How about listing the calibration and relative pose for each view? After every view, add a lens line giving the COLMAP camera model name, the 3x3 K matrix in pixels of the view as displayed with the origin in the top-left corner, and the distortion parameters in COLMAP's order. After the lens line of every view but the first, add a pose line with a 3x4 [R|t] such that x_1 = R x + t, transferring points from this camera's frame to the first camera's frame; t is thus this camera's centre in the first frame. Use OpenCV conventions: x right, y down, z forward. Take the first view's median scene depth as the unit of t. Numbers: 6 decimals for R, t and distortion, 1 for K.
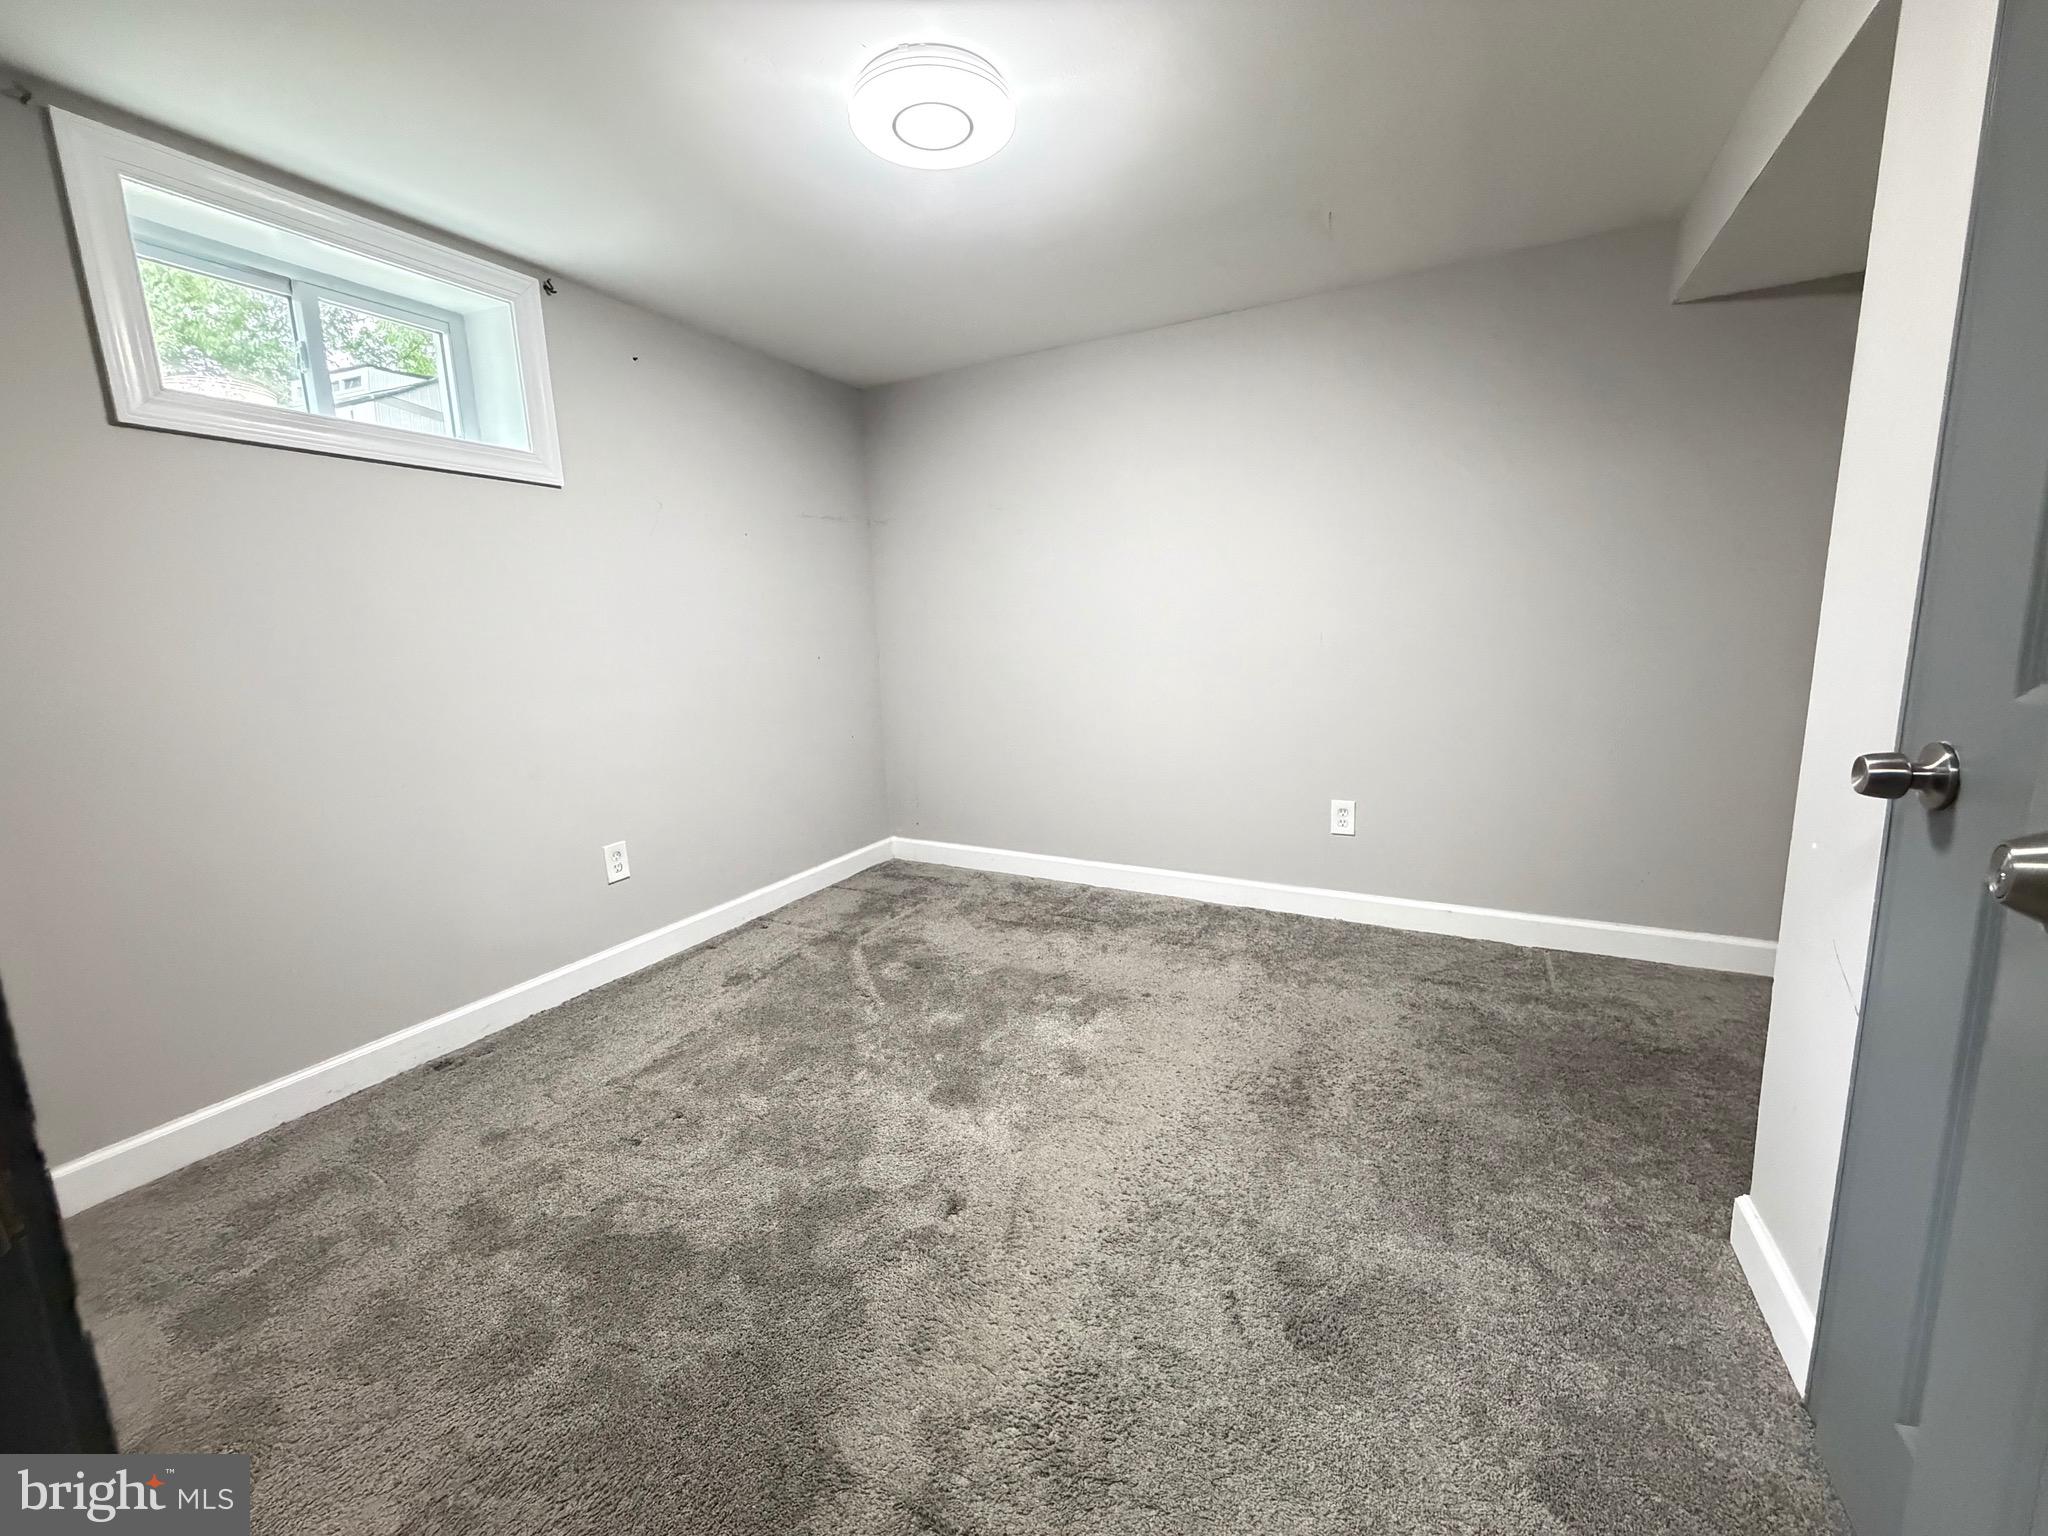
lens RADIAL K [[822.7, 0, 1014.1], [0, 822.7, 766.9], [0, 0, 1]] dist [0.001757, -0.000328]
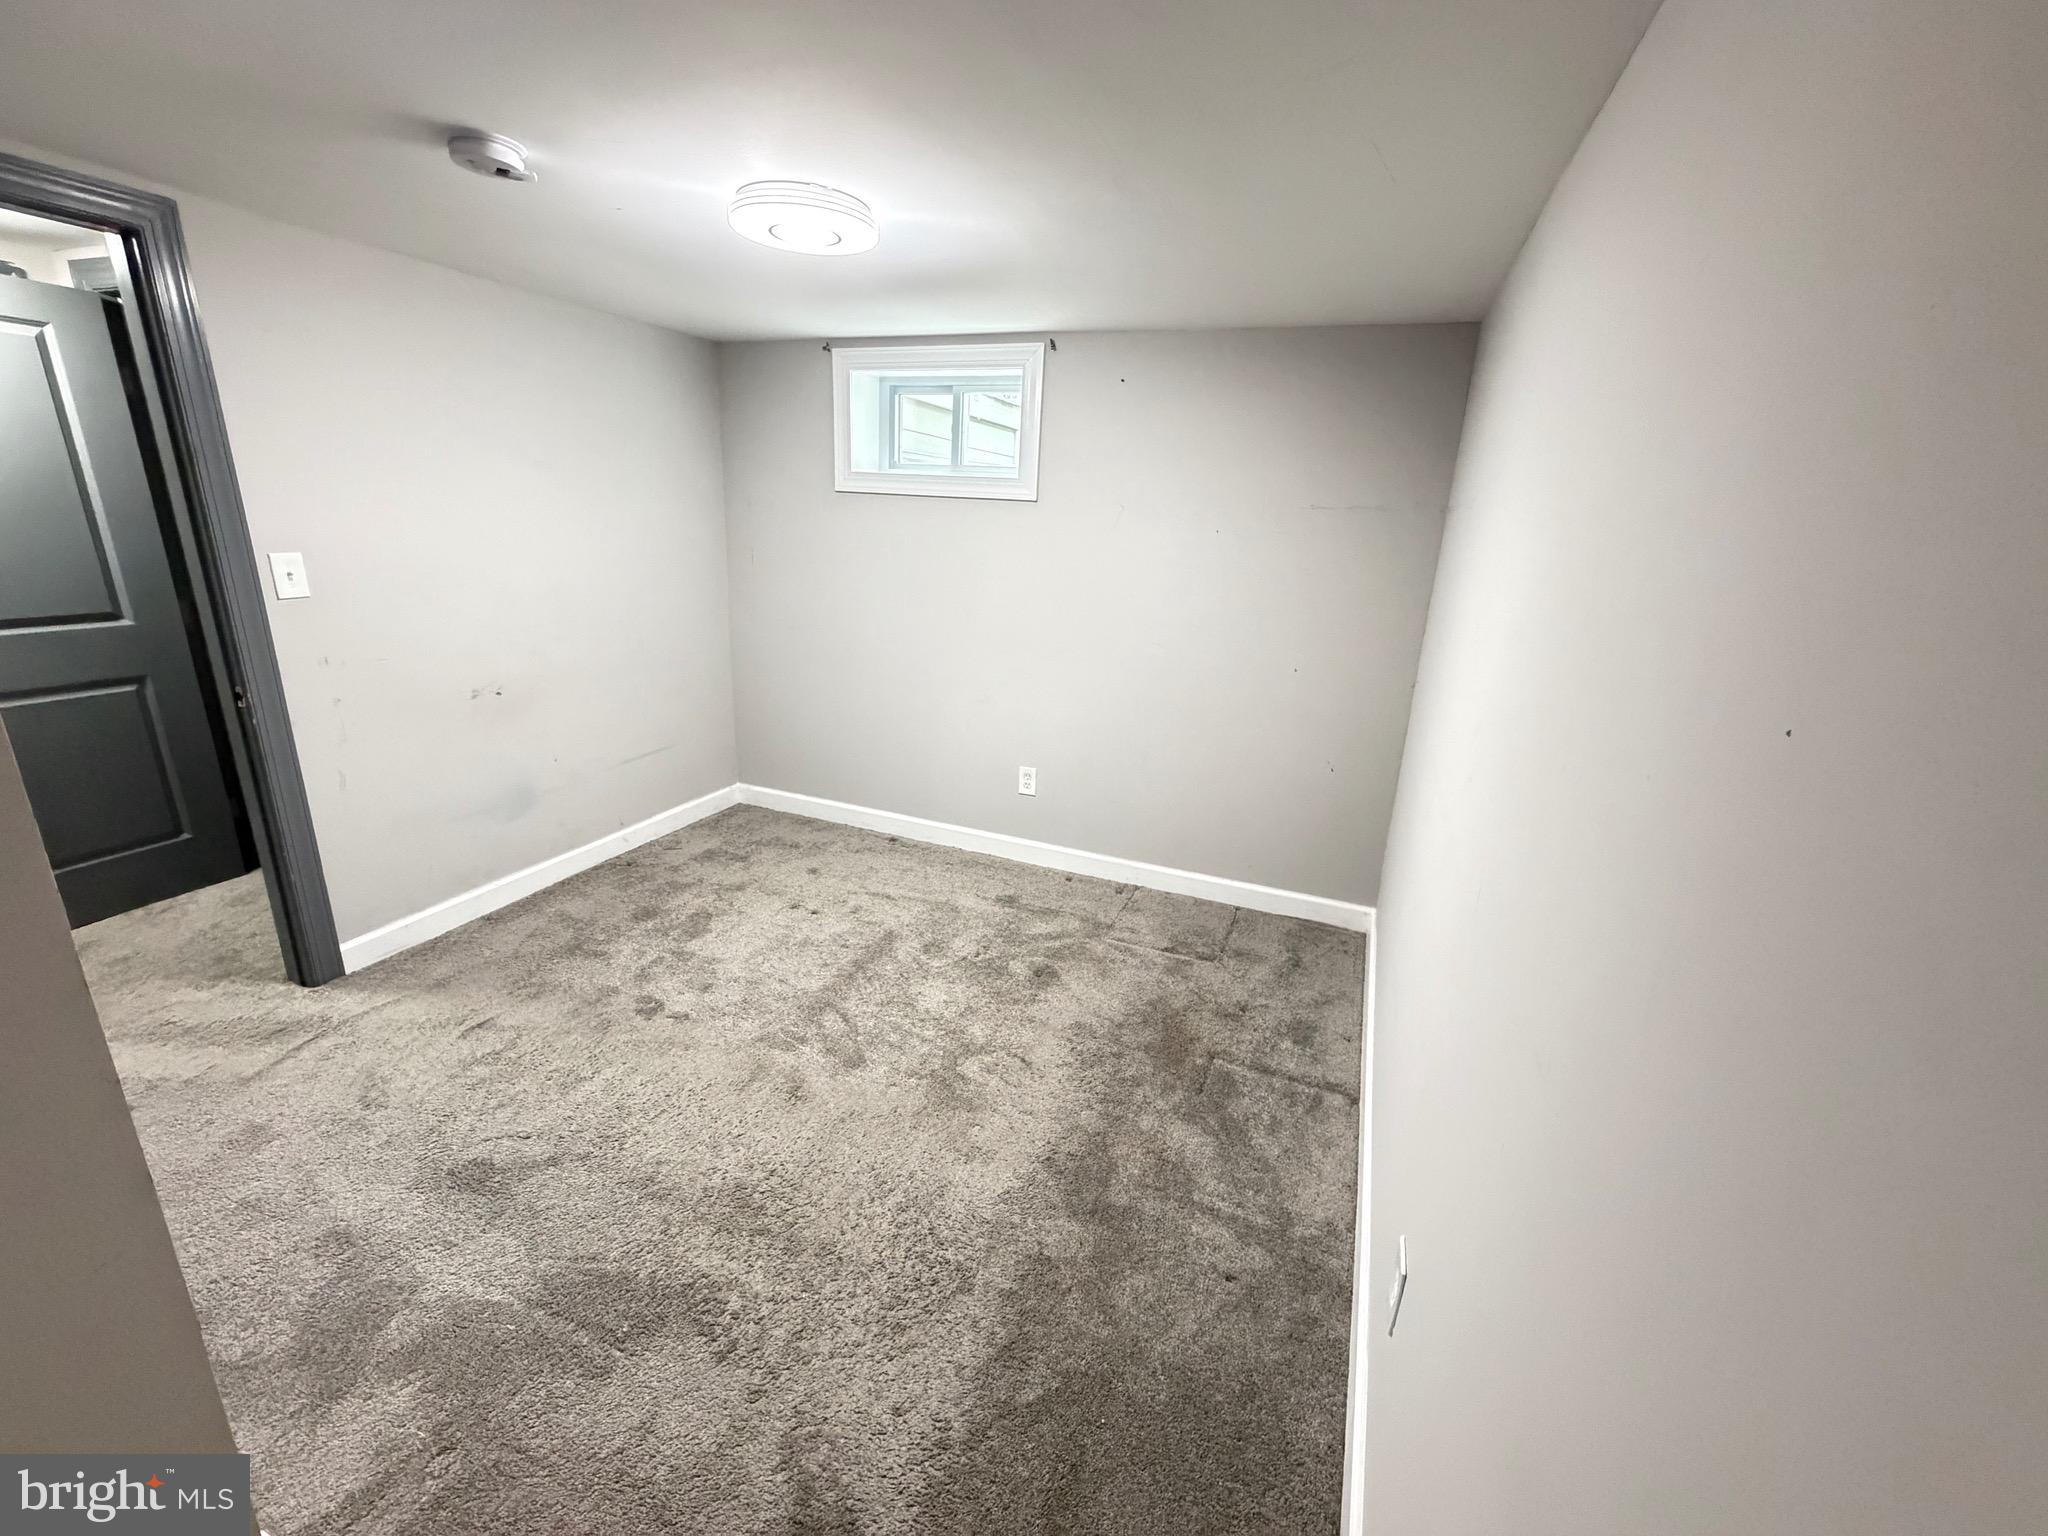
lens RADIAL K [[822.7, 0, 1034.8], [0, 822.7, 774.7], [0, 0, 1]] dist [0.001757, -0.000328]
pose [[0.110227, 0.336726, -0.935129, 1.025435], [-0.219705, 0.925842, 0.307485, -0.411388], [0.969319, 0.171559, 0.176033, 1.016874]]
